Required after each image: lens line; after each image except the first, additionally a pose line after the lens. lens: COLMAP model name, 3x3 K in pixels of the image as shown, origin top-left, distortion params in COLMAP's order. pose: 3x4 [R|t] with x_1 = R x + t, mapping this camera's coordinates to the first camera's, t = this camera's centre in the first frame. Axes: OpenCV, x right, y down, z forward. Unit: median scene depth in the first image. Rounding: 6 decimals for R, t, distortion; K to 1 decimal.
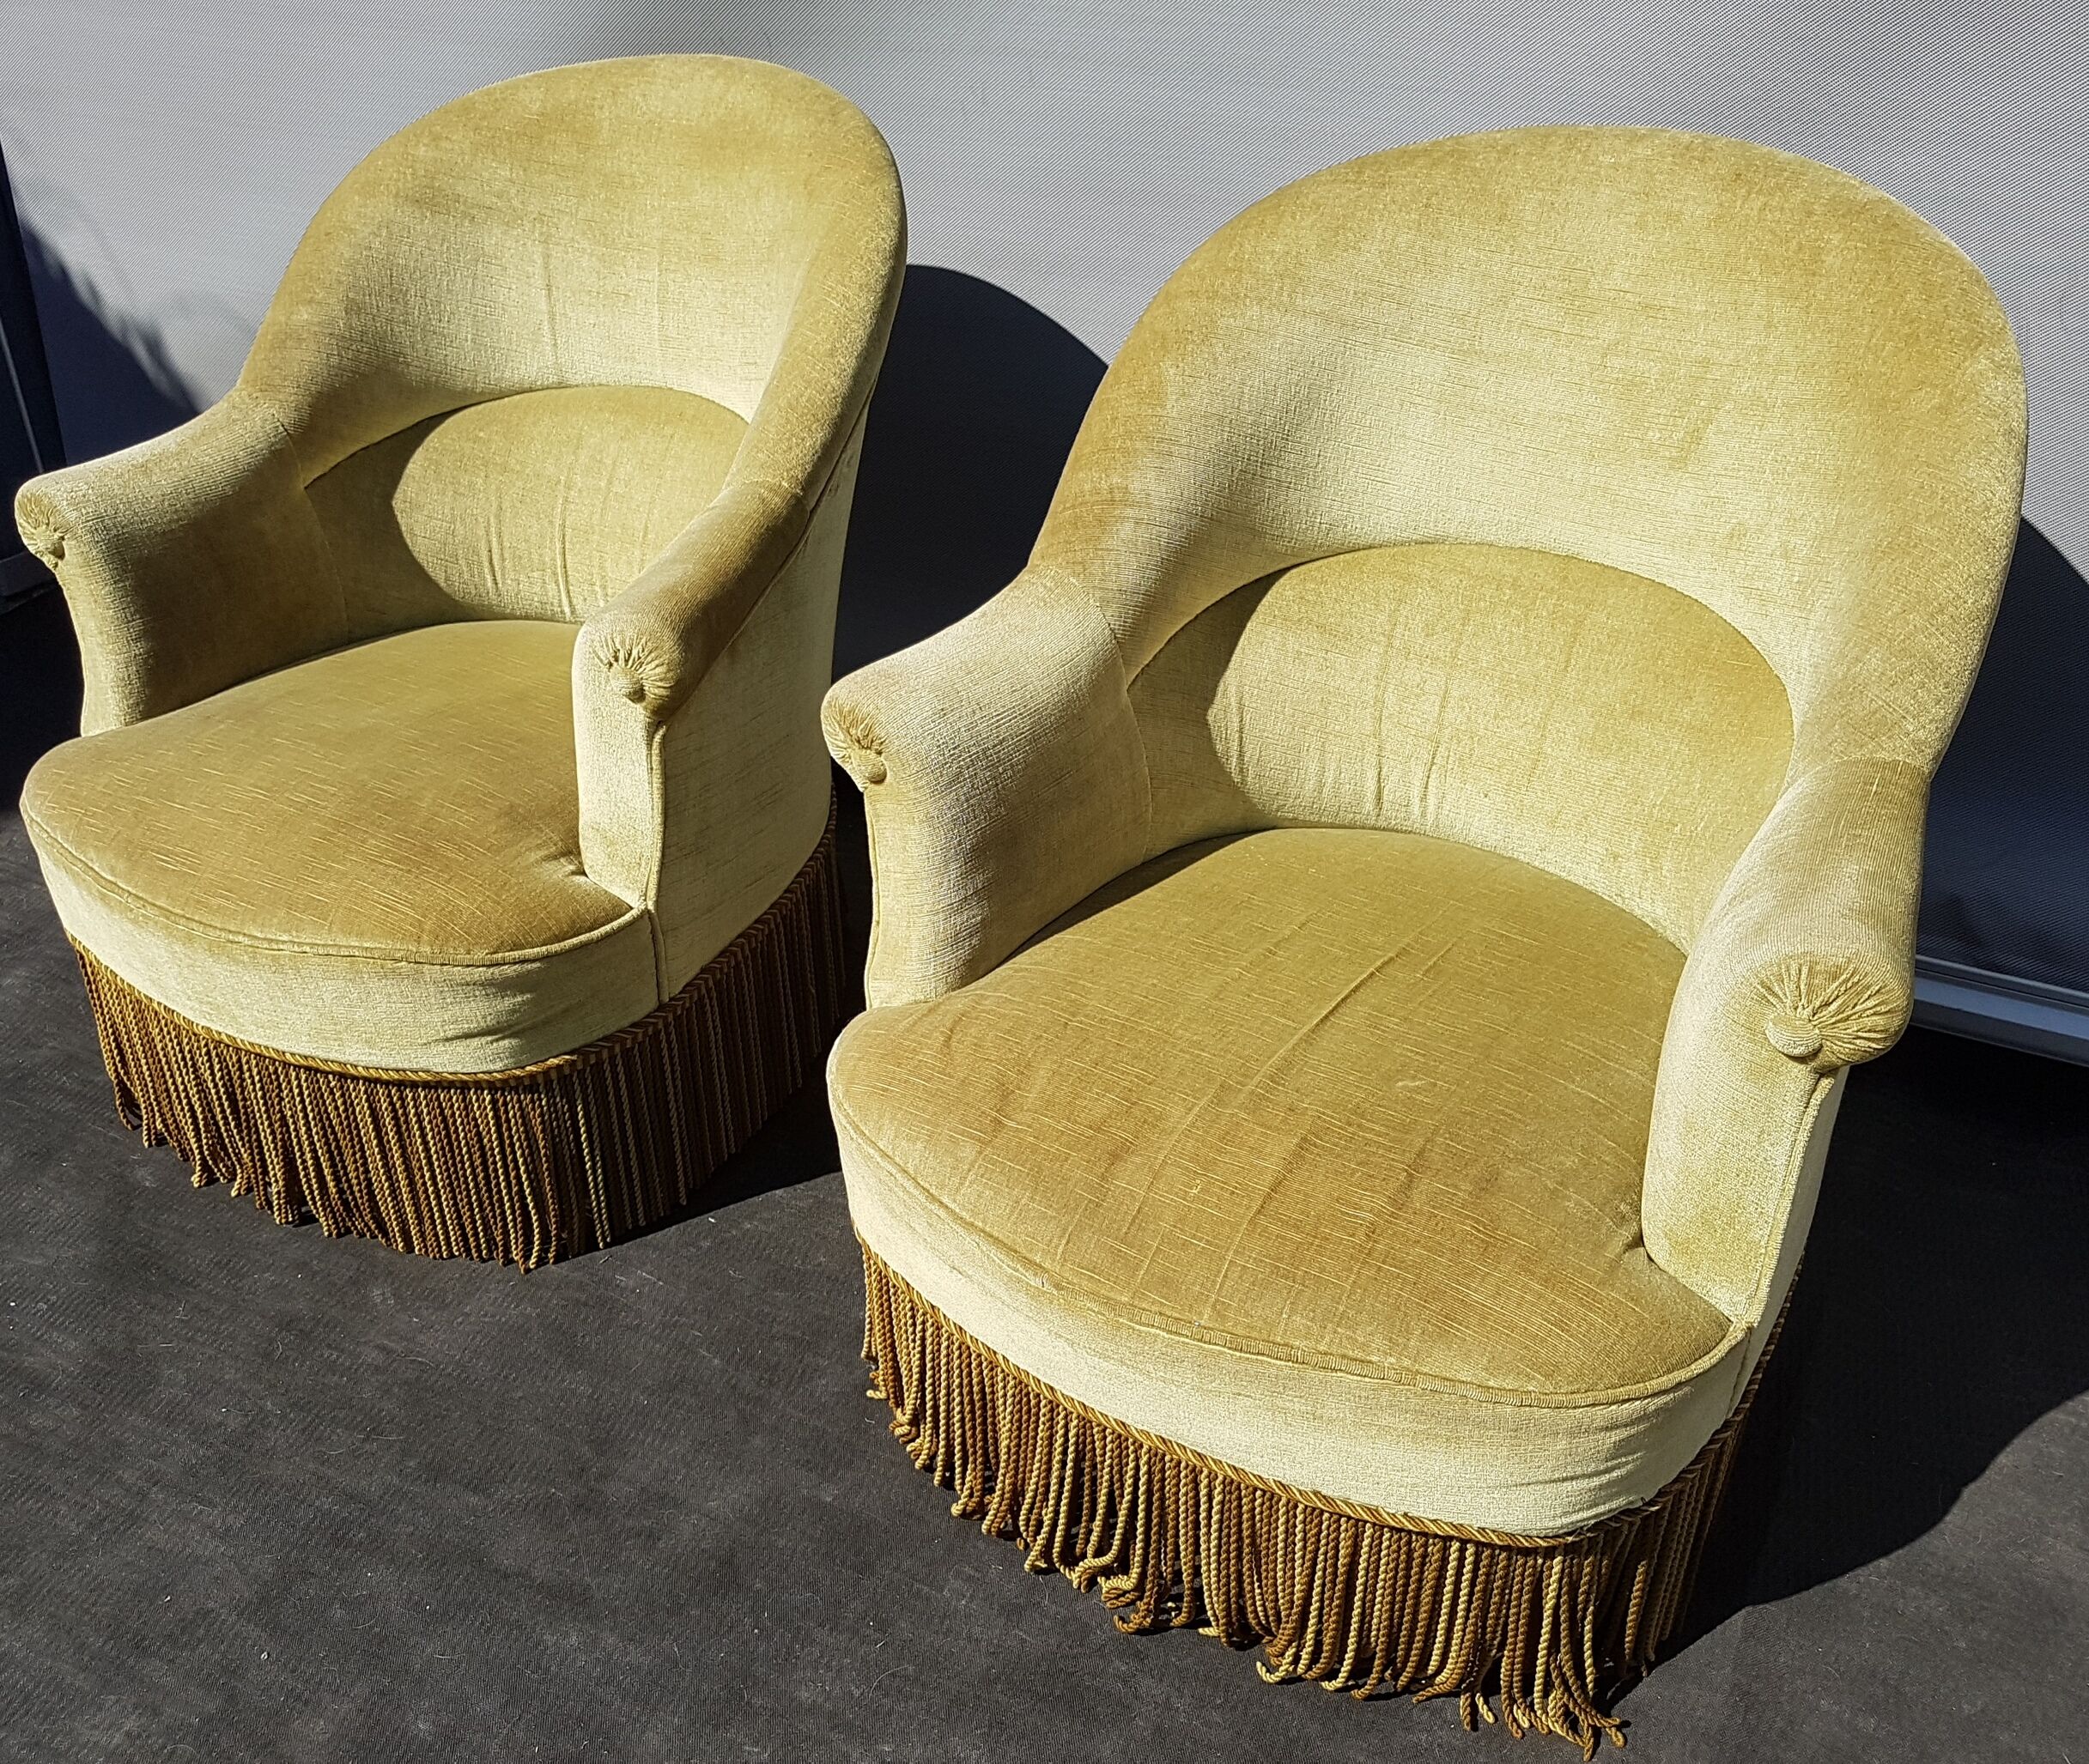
lens RADIAL K [[1817.7, 0, 1041.2], [0, 1817.7, 880.9], [0, 0, 1]] dist [0.018672, -0.015865]
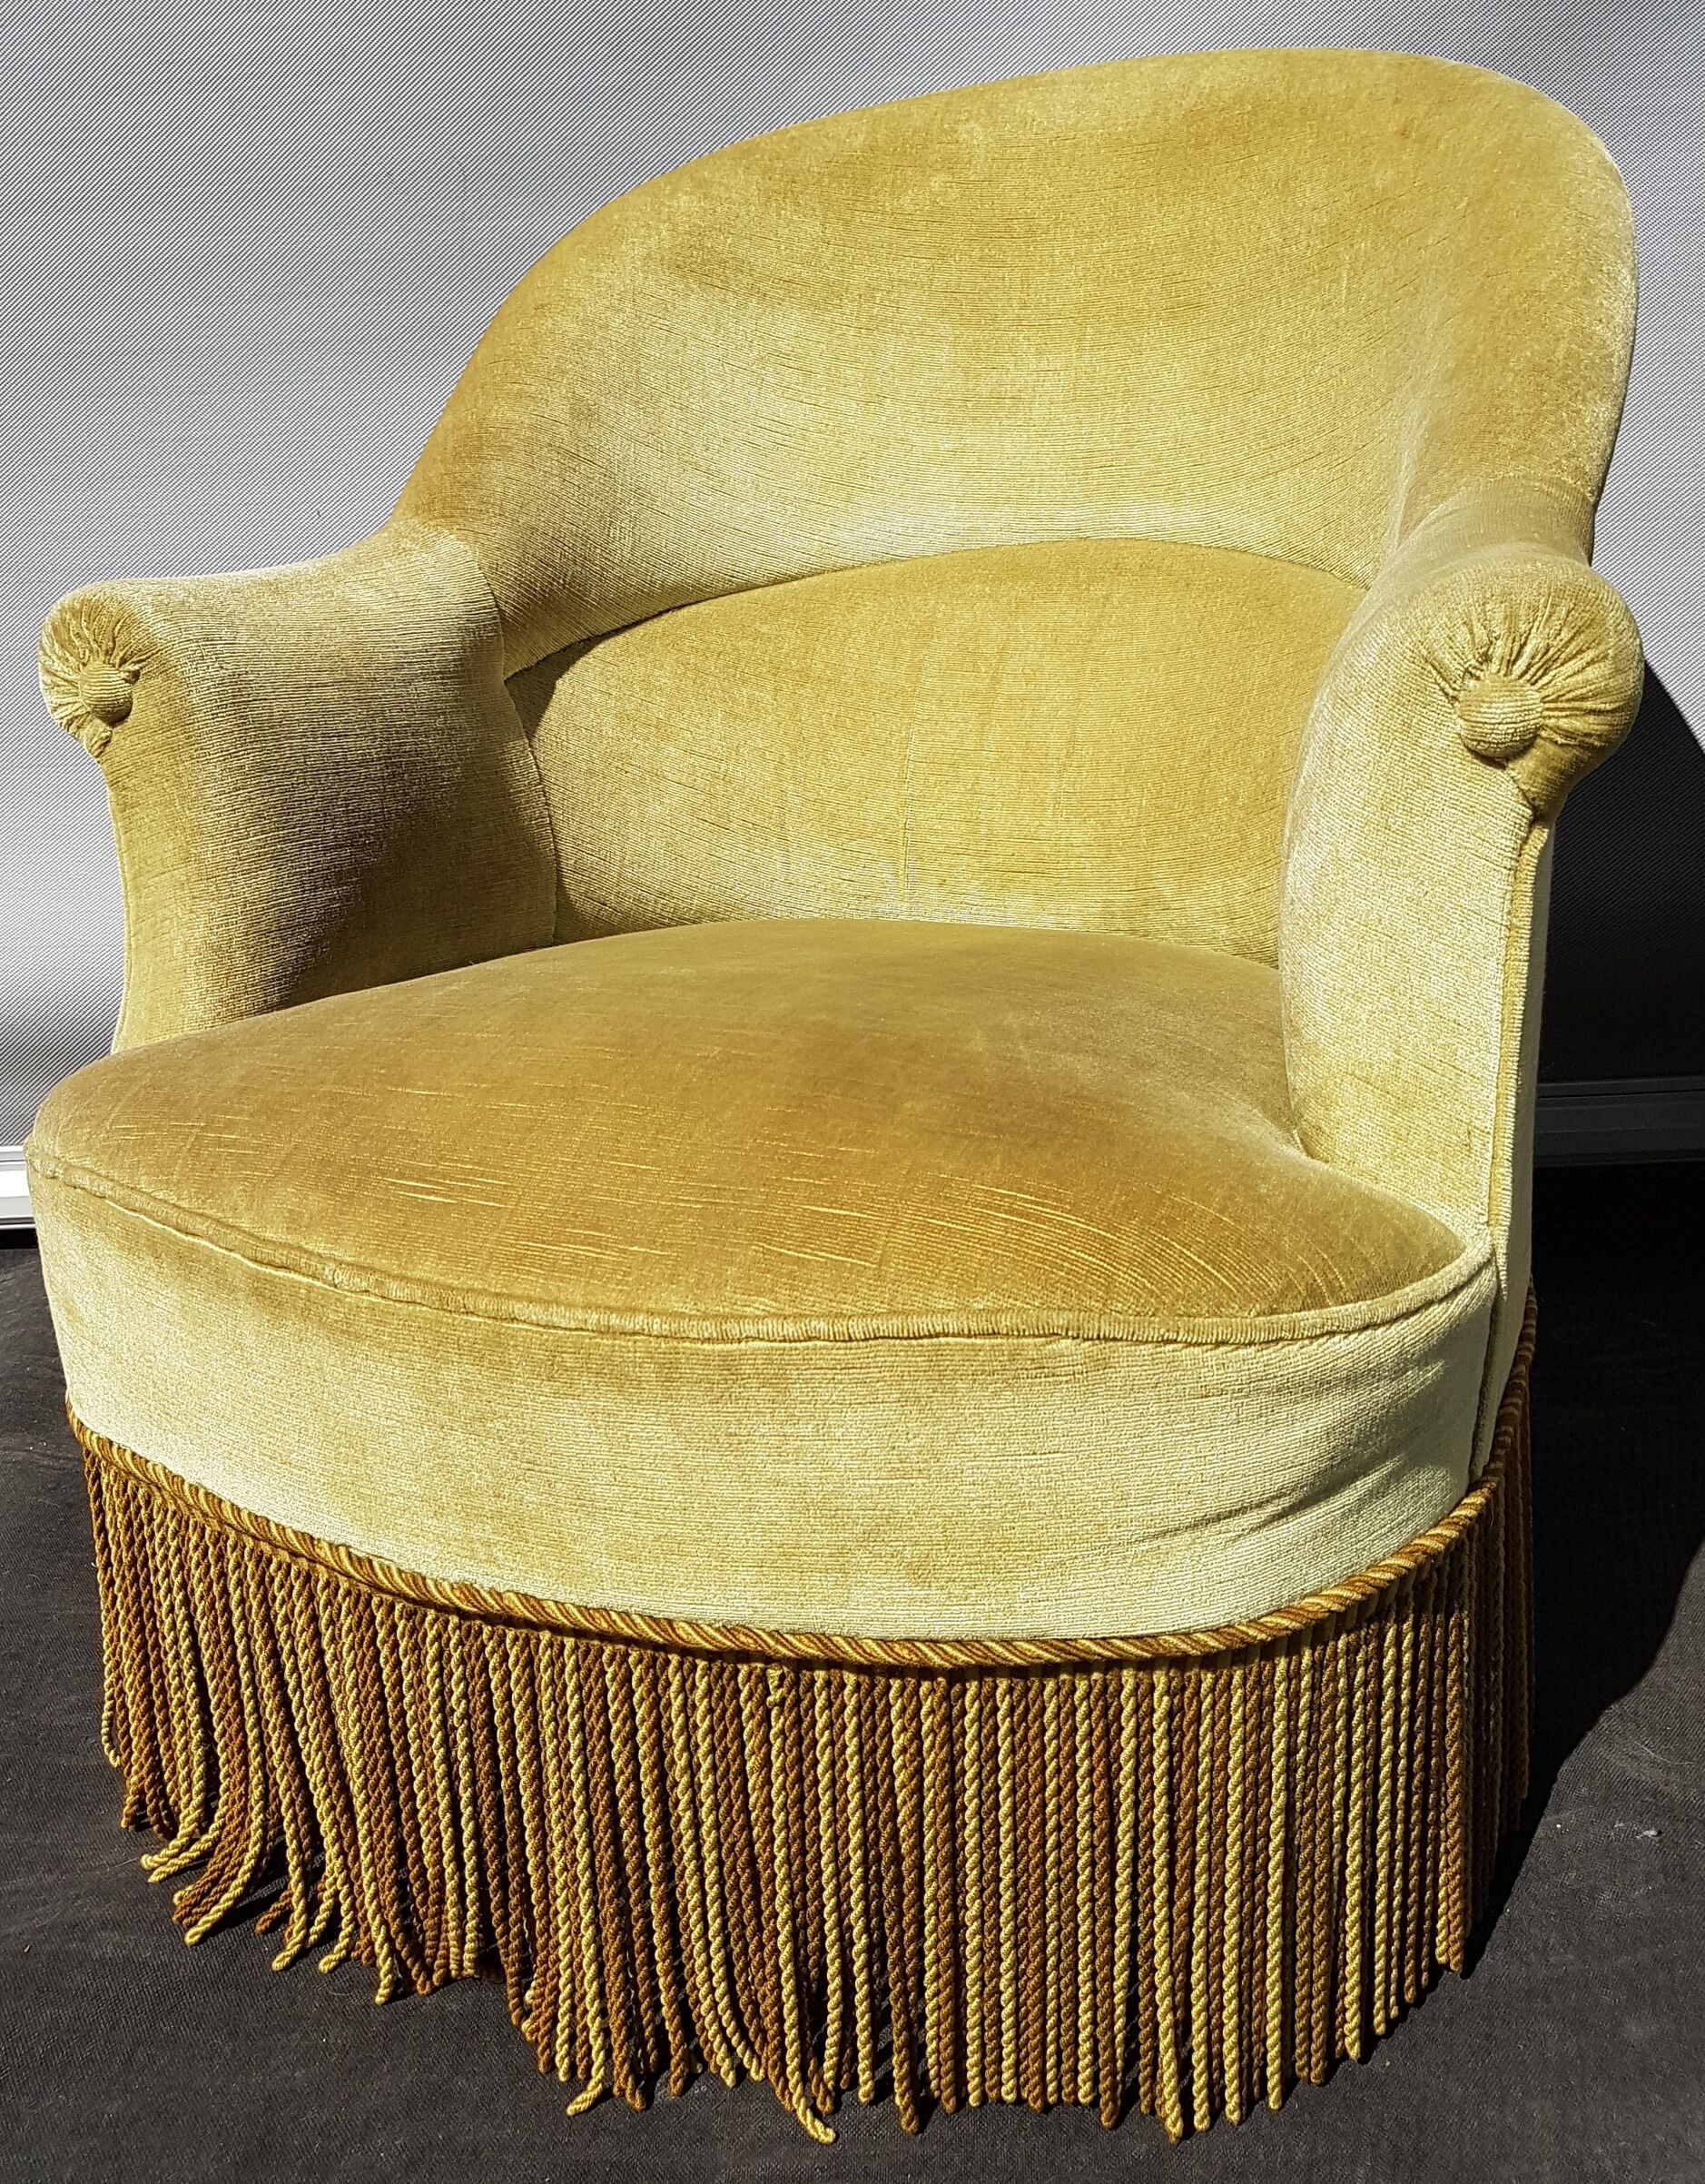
lens RADIAL K [[1904.5, 0, 855.9], [0, 1904.5, 1095.2], [0, 0, 1]] dist [0.044898, 0.003134]
pose [[0.996864, -0.037470, 0.069705, -0.341395], [0.055726, 0.957764, -0.282105, 0.089693], [-0.056190, 0.285104, 0.956848, 0.451367]]
